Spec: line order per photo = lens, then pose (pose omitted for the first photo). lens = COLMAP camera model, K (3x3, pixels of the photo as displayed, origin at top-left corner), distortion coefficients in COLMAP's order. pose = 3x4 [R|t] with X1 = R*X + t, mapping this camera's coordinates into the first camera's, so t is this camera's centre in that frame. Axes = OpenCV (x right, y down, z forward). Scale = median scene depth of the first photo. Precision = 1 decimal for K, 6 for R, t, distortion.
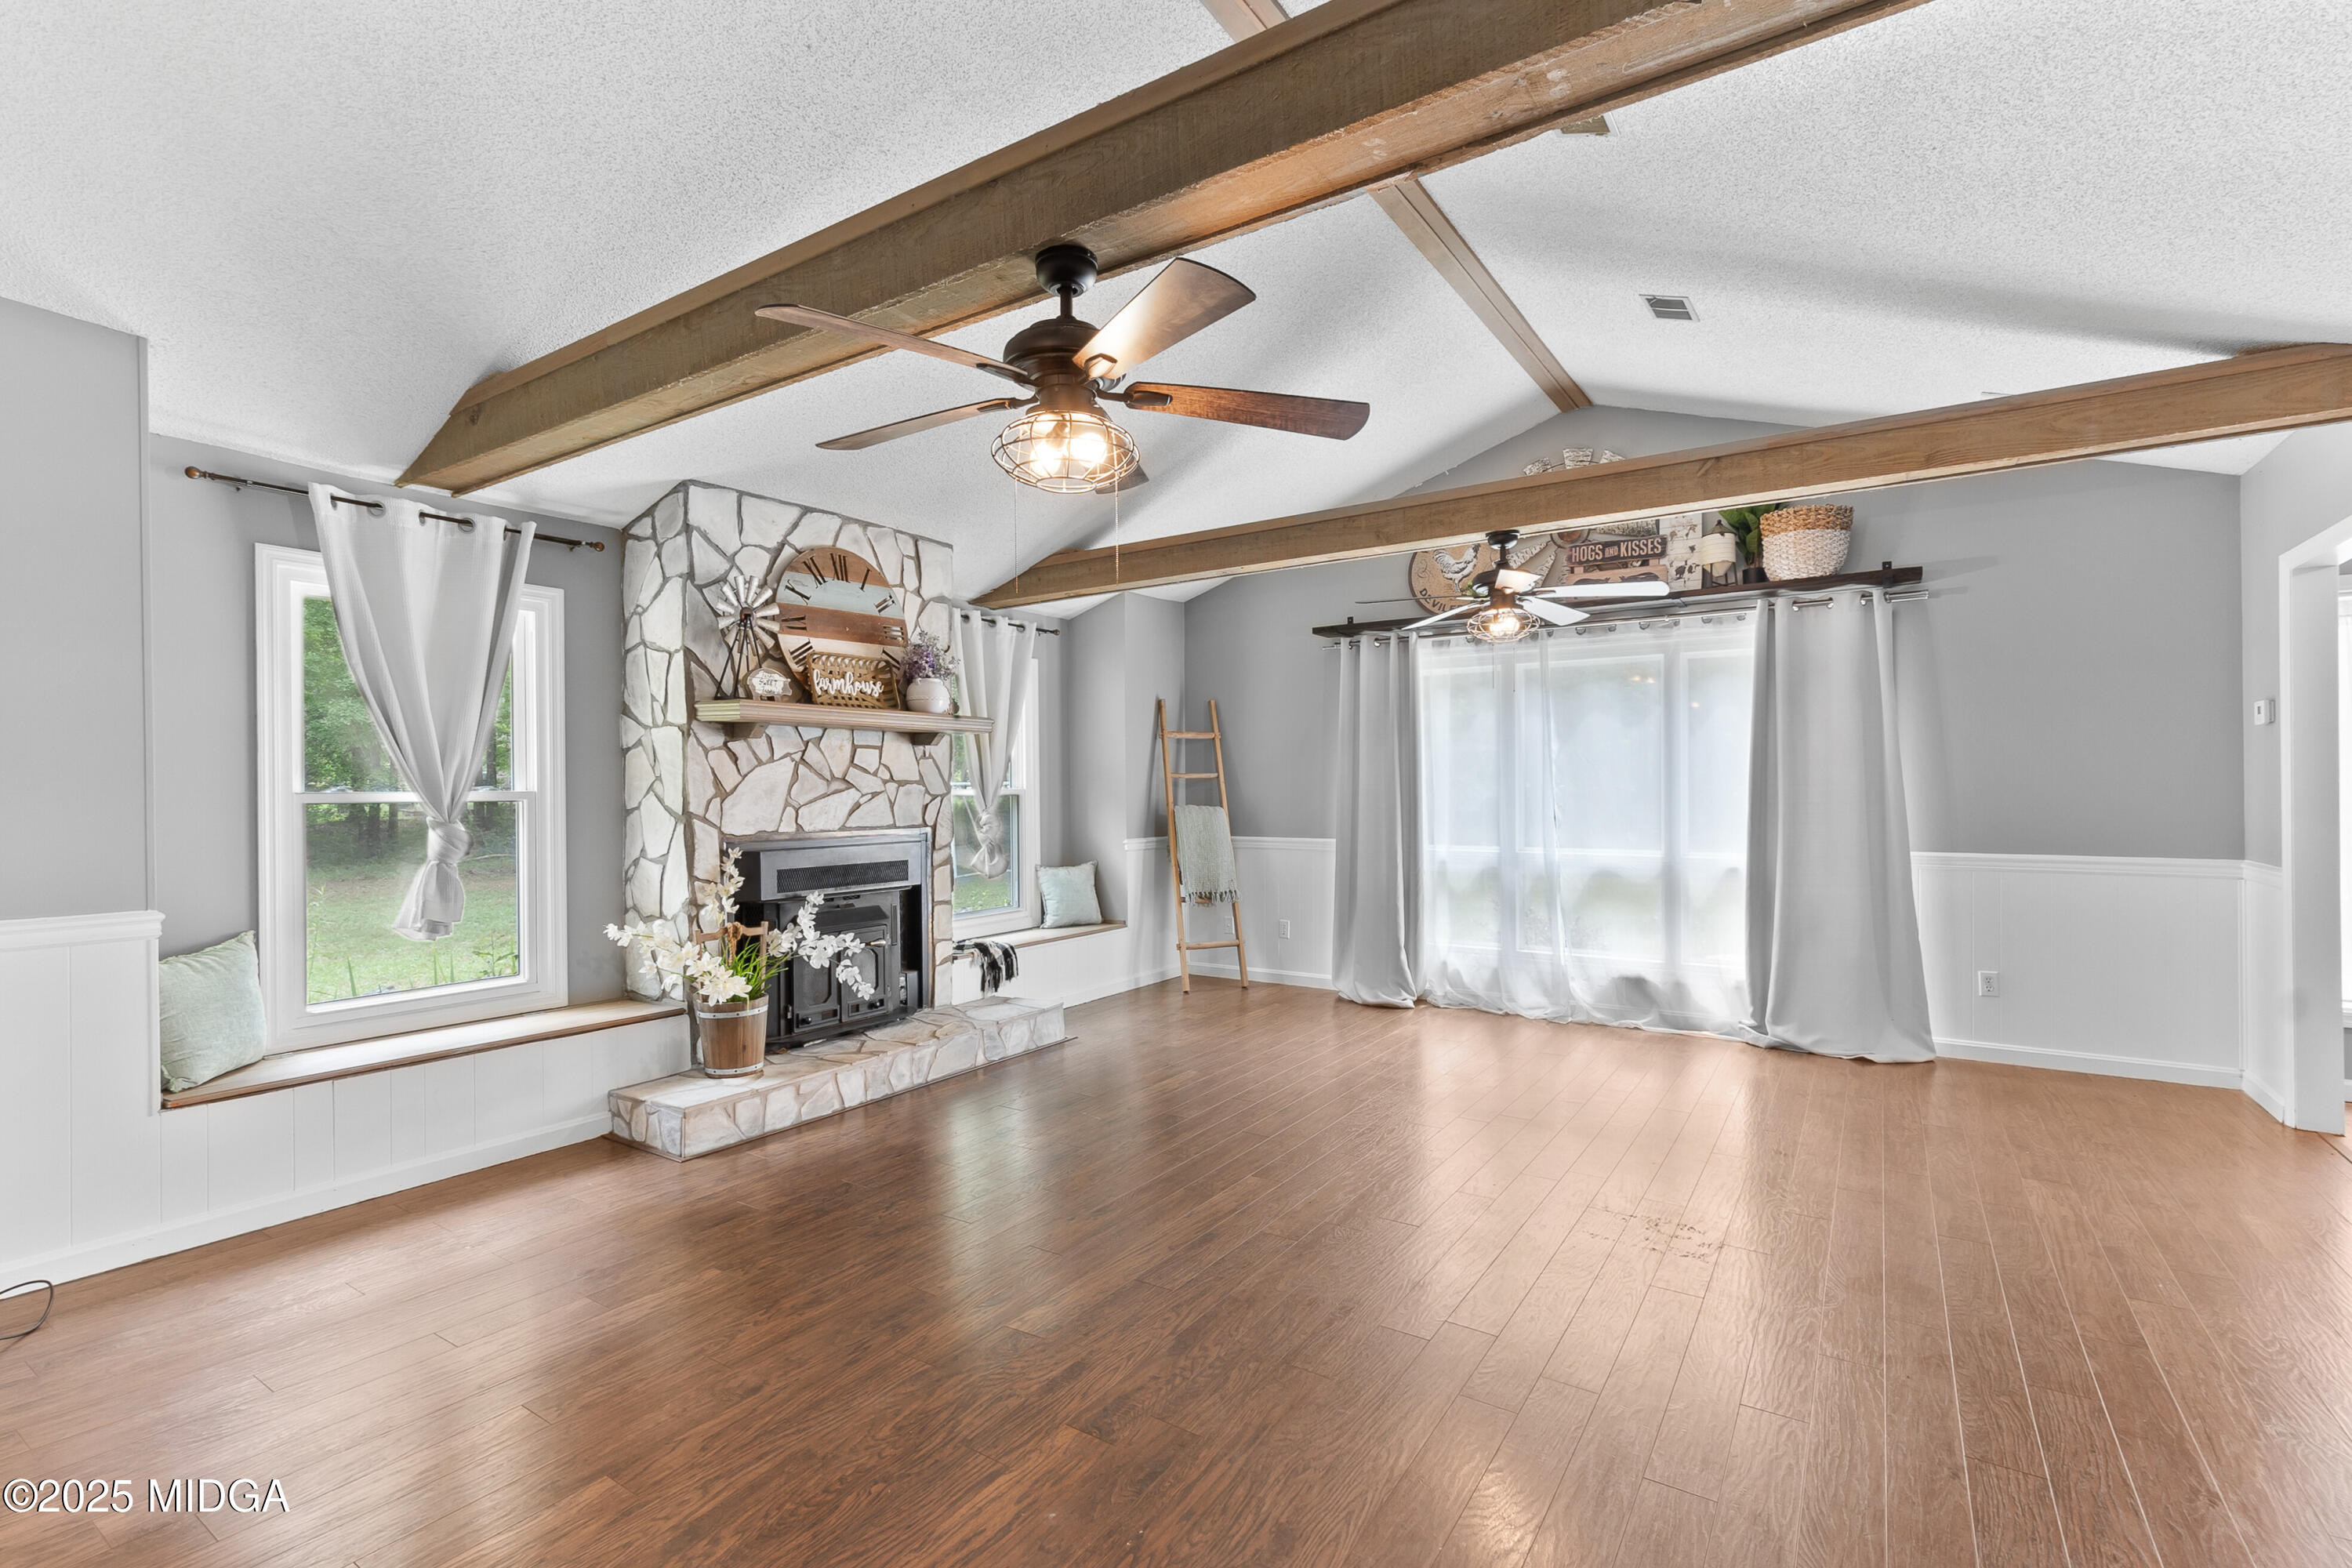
lens RADIAL K [[1068.7, 0, 1166.1], [0, 1068.7, 778.5], [0, 0, 1]] dist [0.000601, 0.000648]
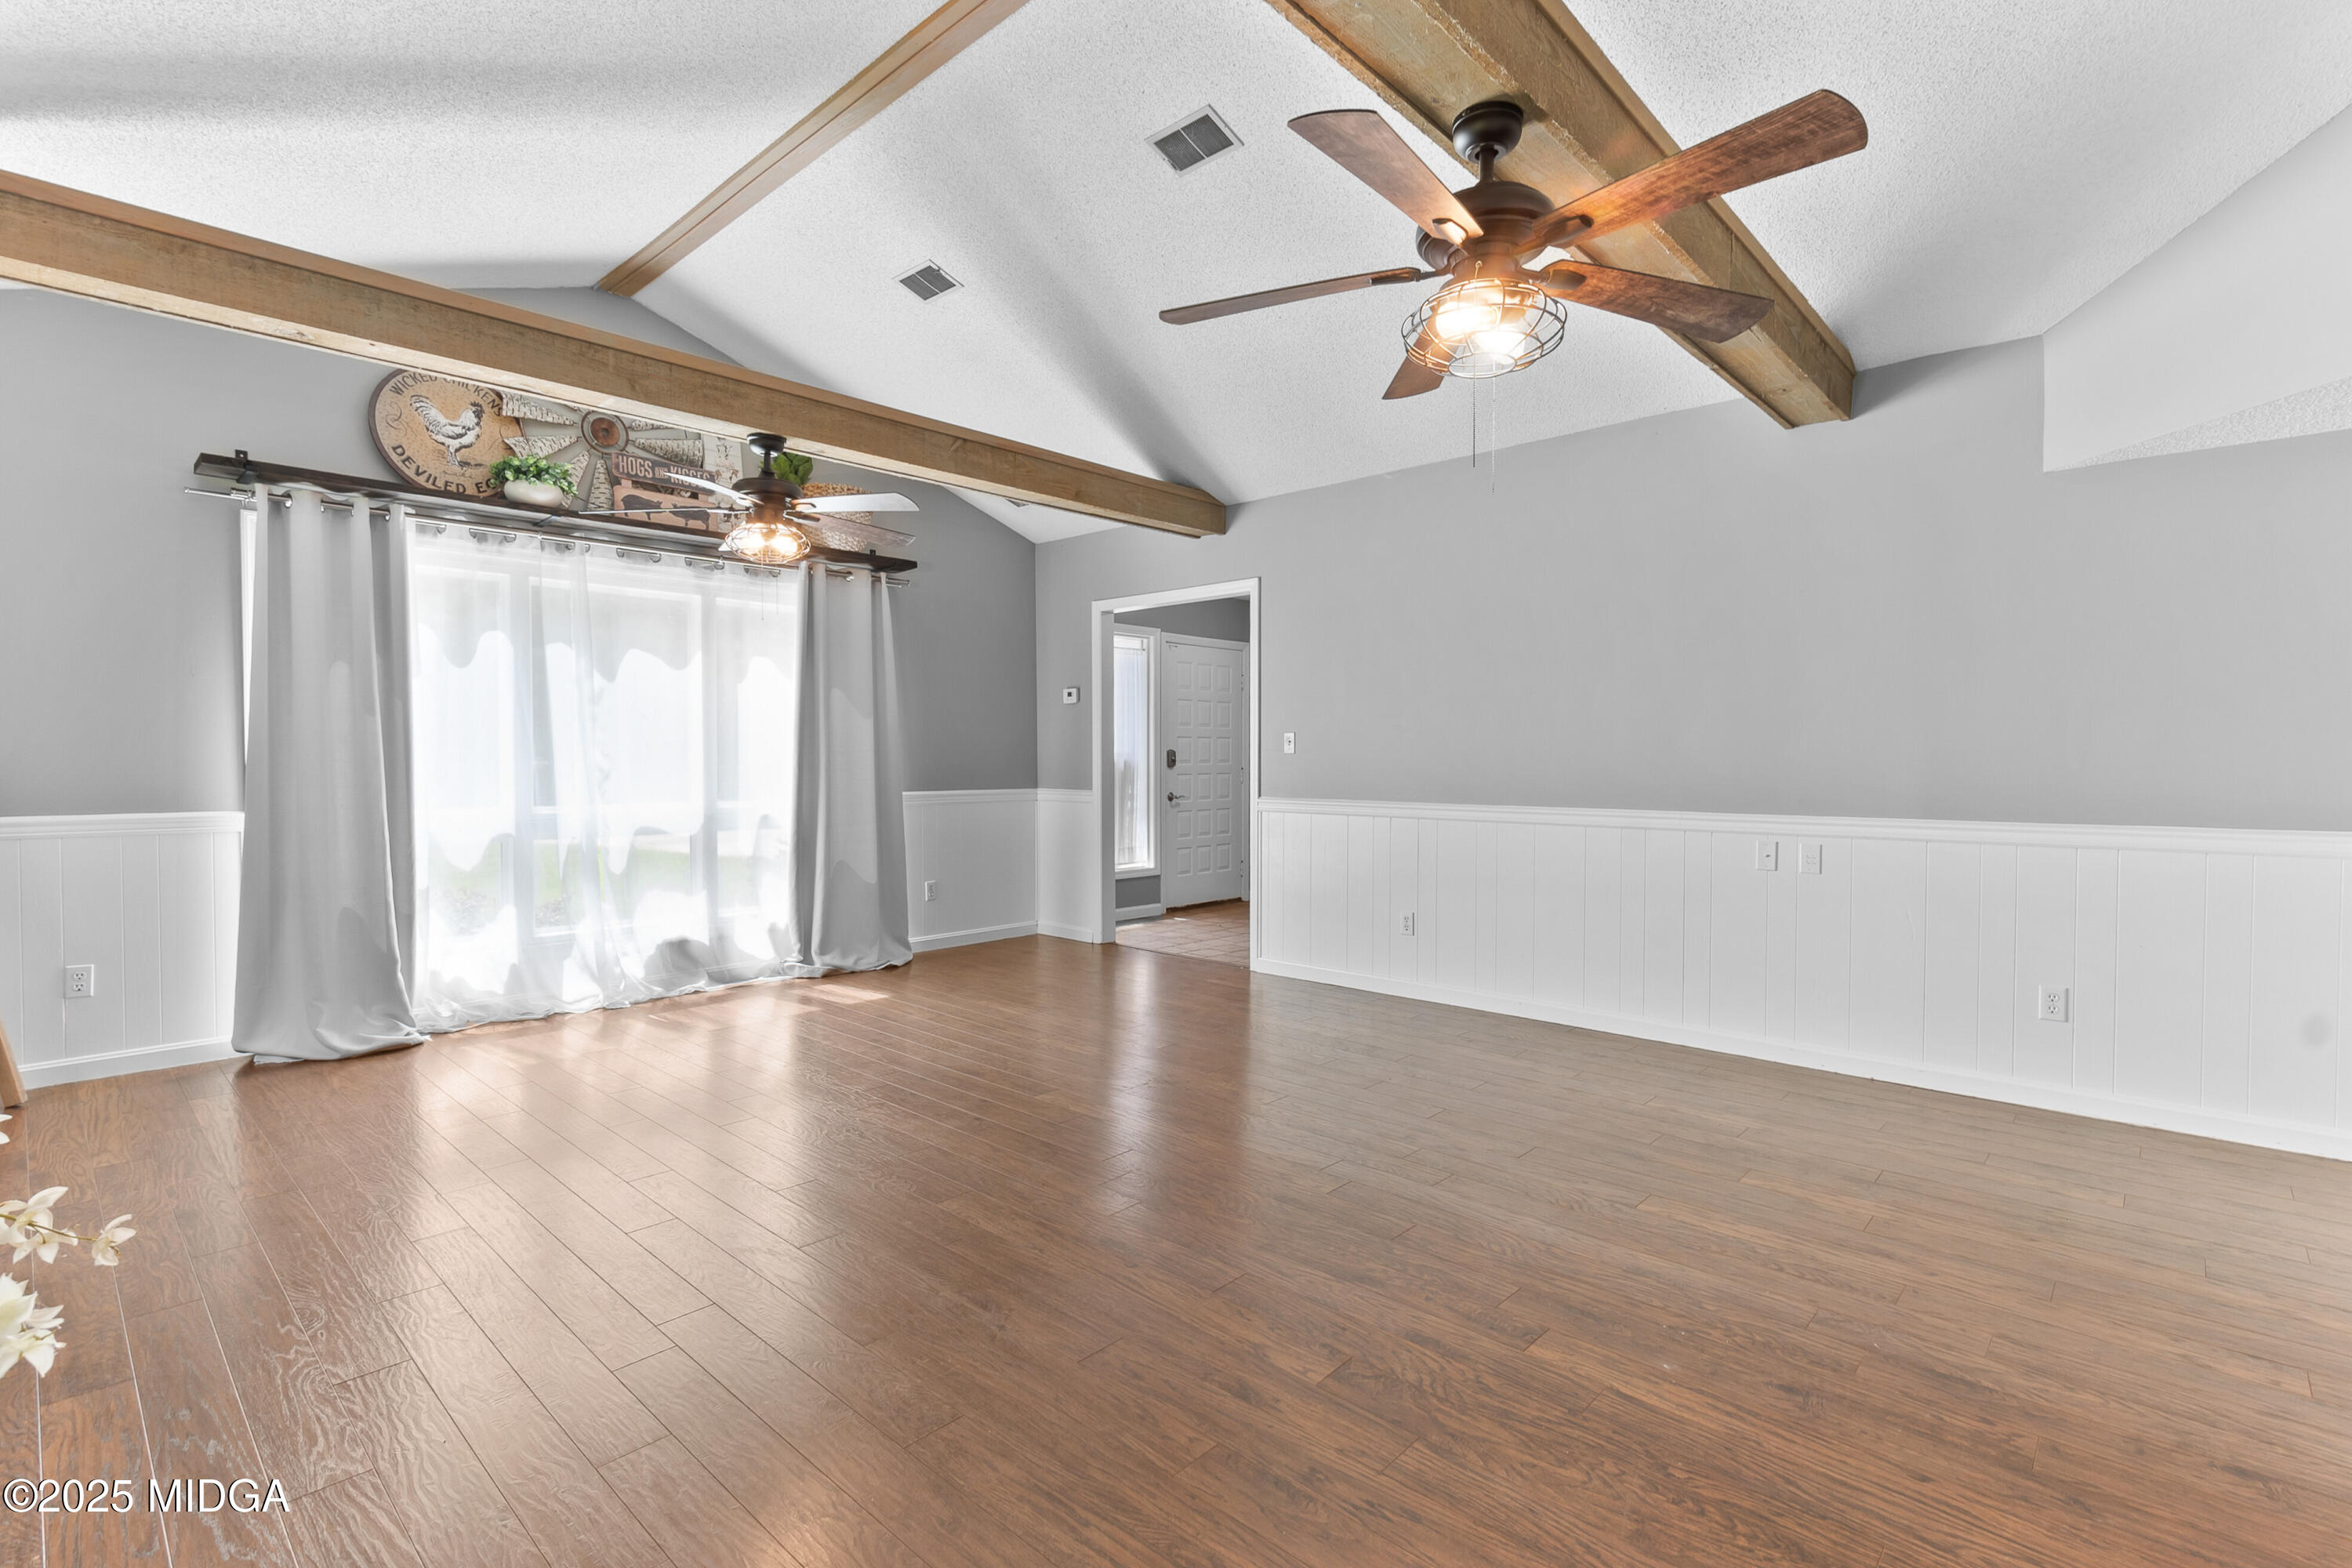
lens RADIAL K [[1068.7, 0, 1166.1], [0, 1068.7, 778.5], [0, 0, 1]] dist [0.000601, 0.000648]
pose [[0.169963, -0.013673, 0.985356, -0.496995], [-0.010631, 0.999820, 0.015708, 0.032404], [-0.985393, -0.013145, 0.169787, 0.525078]]
